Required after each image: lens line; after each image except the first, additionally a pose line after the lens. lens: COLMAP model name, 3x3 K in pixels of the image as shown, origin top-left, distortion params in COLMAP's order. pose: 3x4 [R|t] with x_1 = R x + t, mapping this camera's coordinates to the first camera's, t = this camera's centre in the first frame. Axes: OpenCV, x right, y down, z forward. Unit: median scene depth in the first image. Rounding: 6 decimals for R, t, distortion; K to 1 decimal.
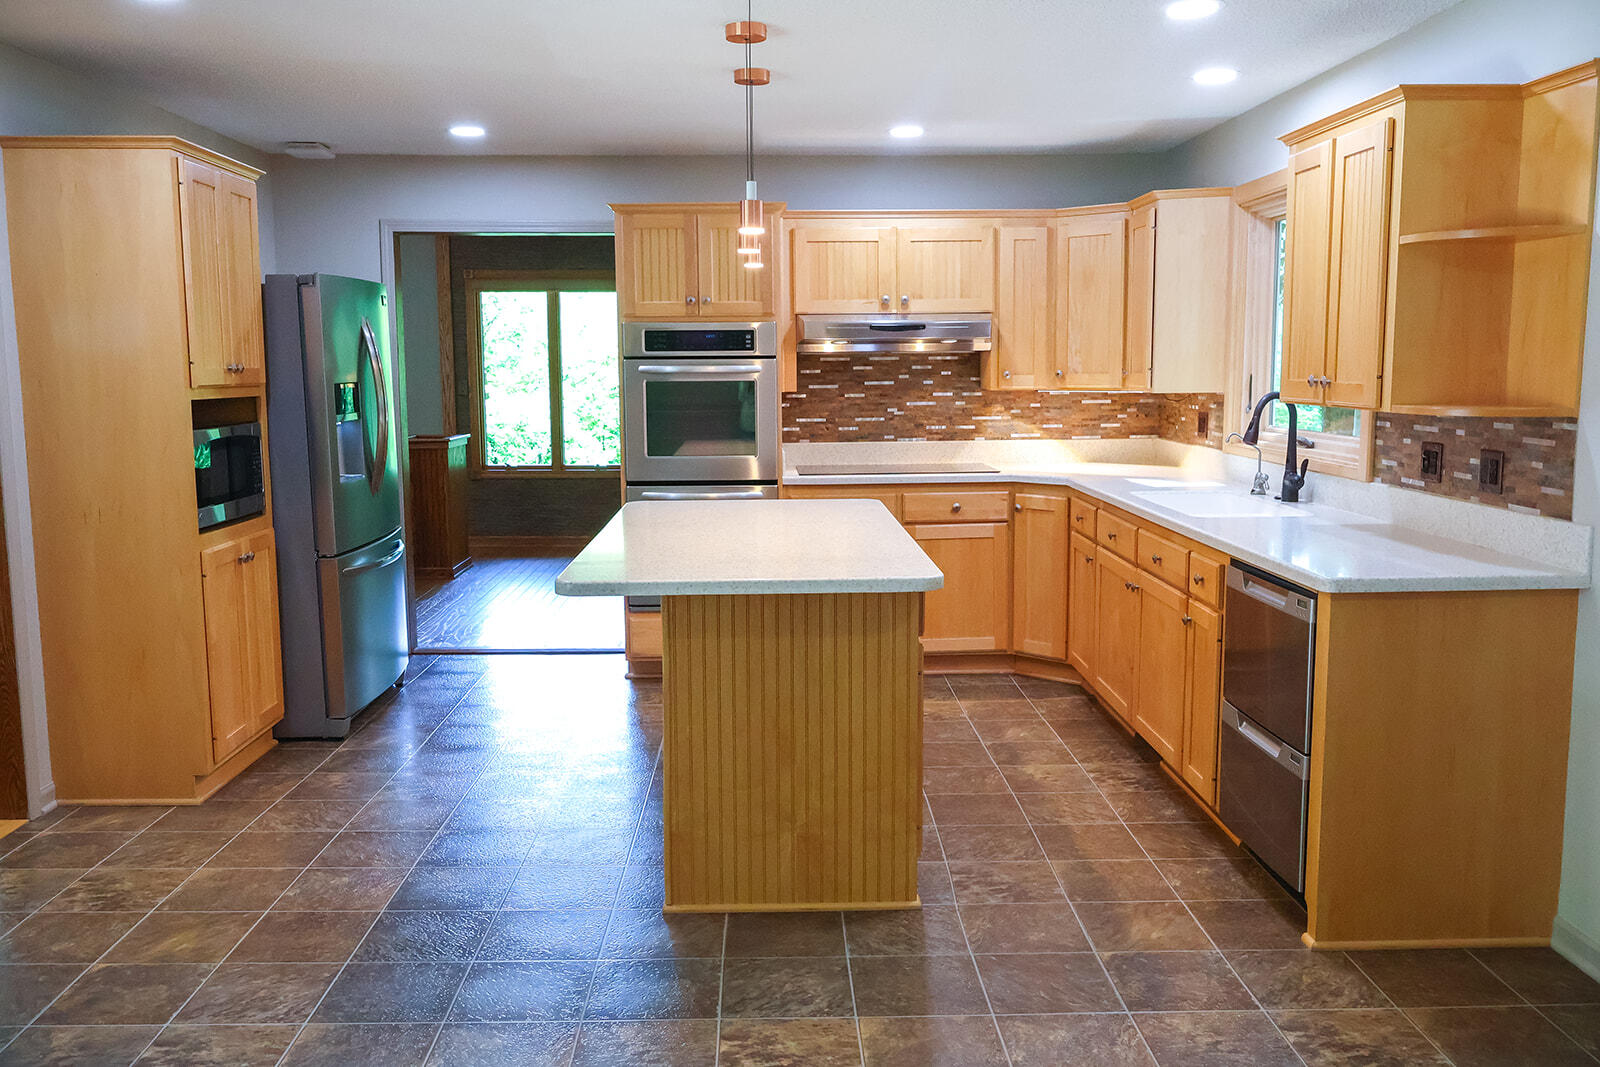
lens RADIAL K [[1337.4, 0, 800.0], [0, 1337.4, 533.5], [0, 0, 1]] dist [-0.000167, -0.002889]
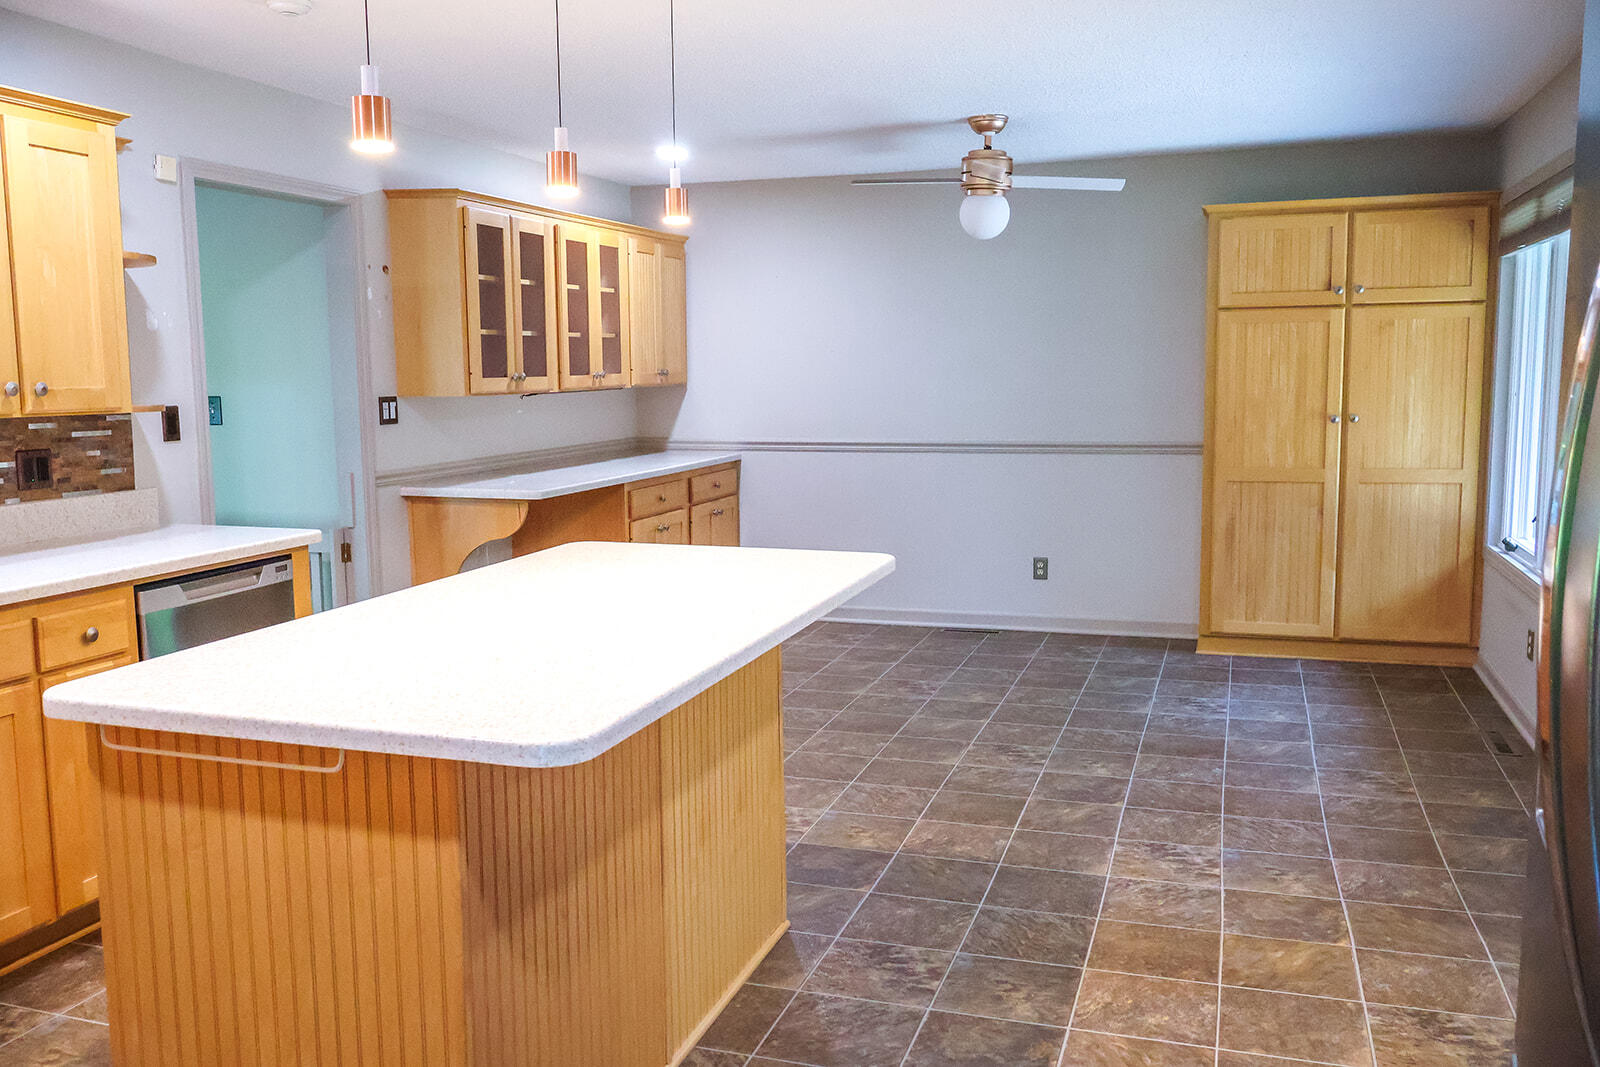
lens RADIAL K [[1337.4, 0, 800.0], [0, 1337.4, 533.5], [0, 0, 1]] dist [-0.000167, -0.002889]
pose [[-0.942901, -0.028340, 0.331864, -0.447832], [0.055265, 0.969251, 0.239788, -0.235603], [-0.328455, 0.244437, -0.912342, 1.919887]]
